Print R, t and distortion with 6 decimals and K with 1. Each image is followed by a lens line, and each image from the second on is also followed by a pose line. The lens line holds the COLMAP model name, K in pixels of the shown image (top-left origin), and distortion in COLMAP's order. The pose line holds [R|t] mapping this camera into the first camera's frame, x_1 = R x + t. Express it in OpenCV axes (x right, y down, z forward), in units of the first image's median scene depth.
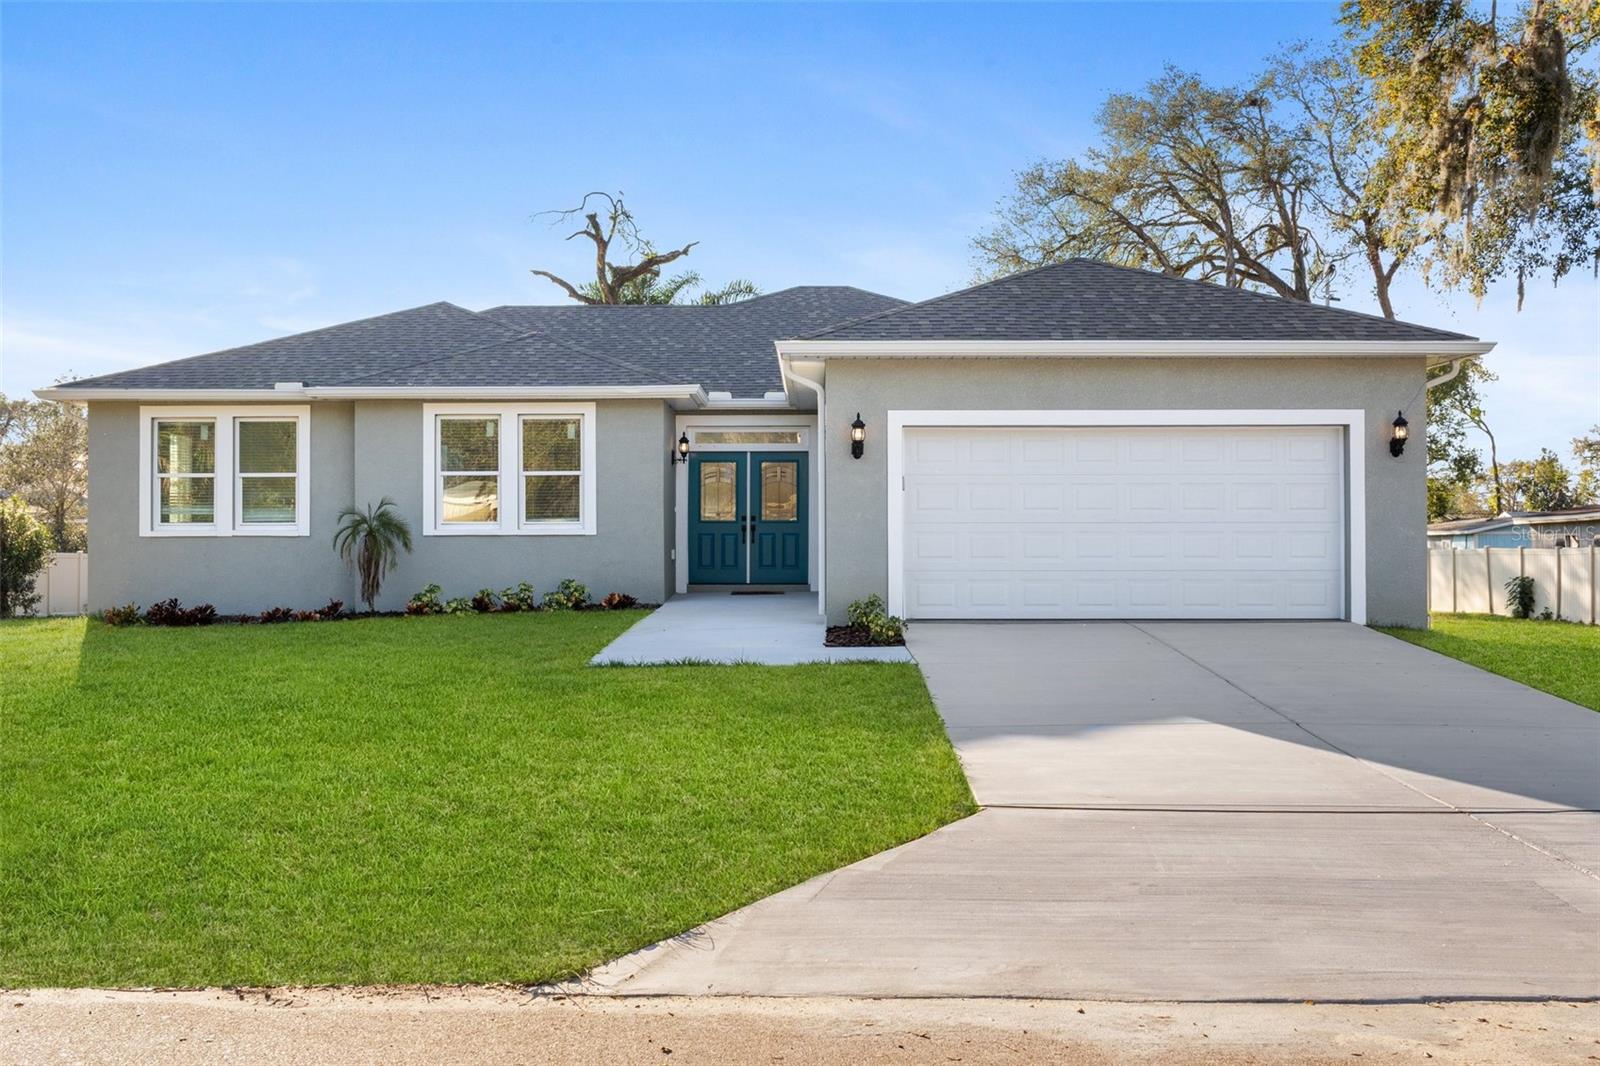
lens RADIAL K [[1659.4, 0, 800.0], [0, 1659.4, 533.0], [0, 0, 1]] dist [0.001078, -0.000092]
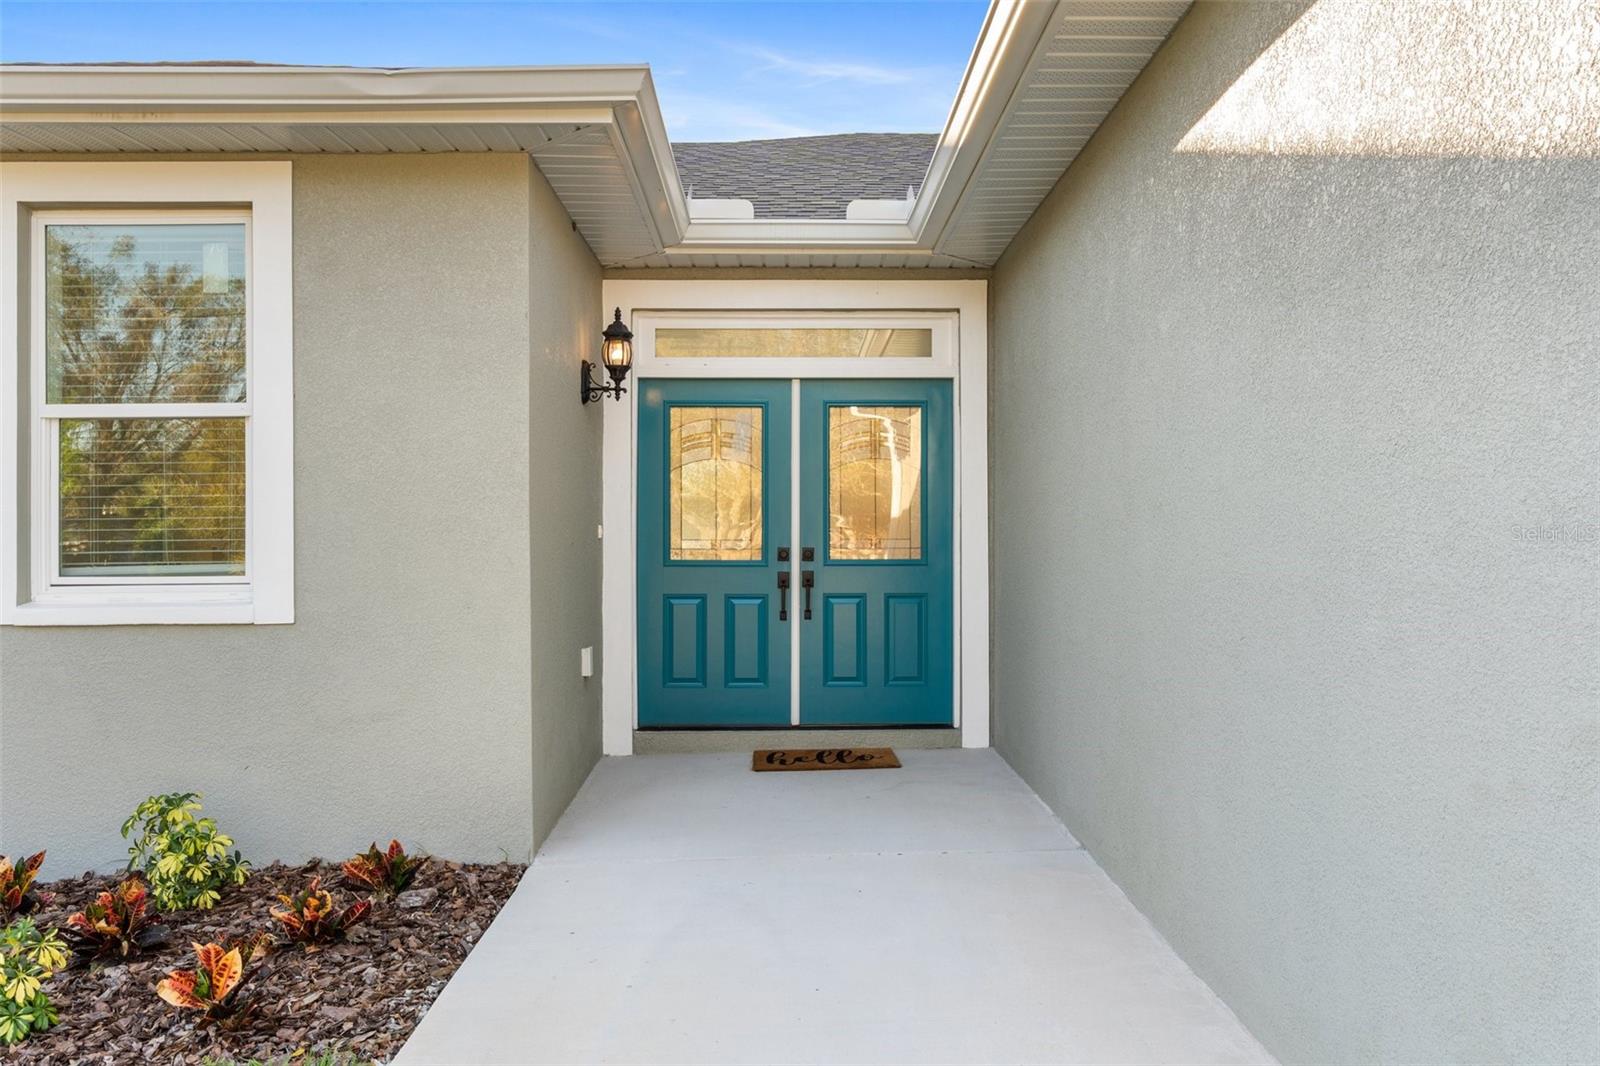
lens RADIAL K [[1249.9, 0, 800.0], [0, 1249.9, 533.0], [0, 0, 1]] dist [-0.000685, 0.000271]
pose [[0.999710, -0.002573, 0.023956, -0.037176], [0.002711, 0.999980, -0.005713, -0.012214], [-0.023940, 0.005777, 0.999697, 0.717556]]
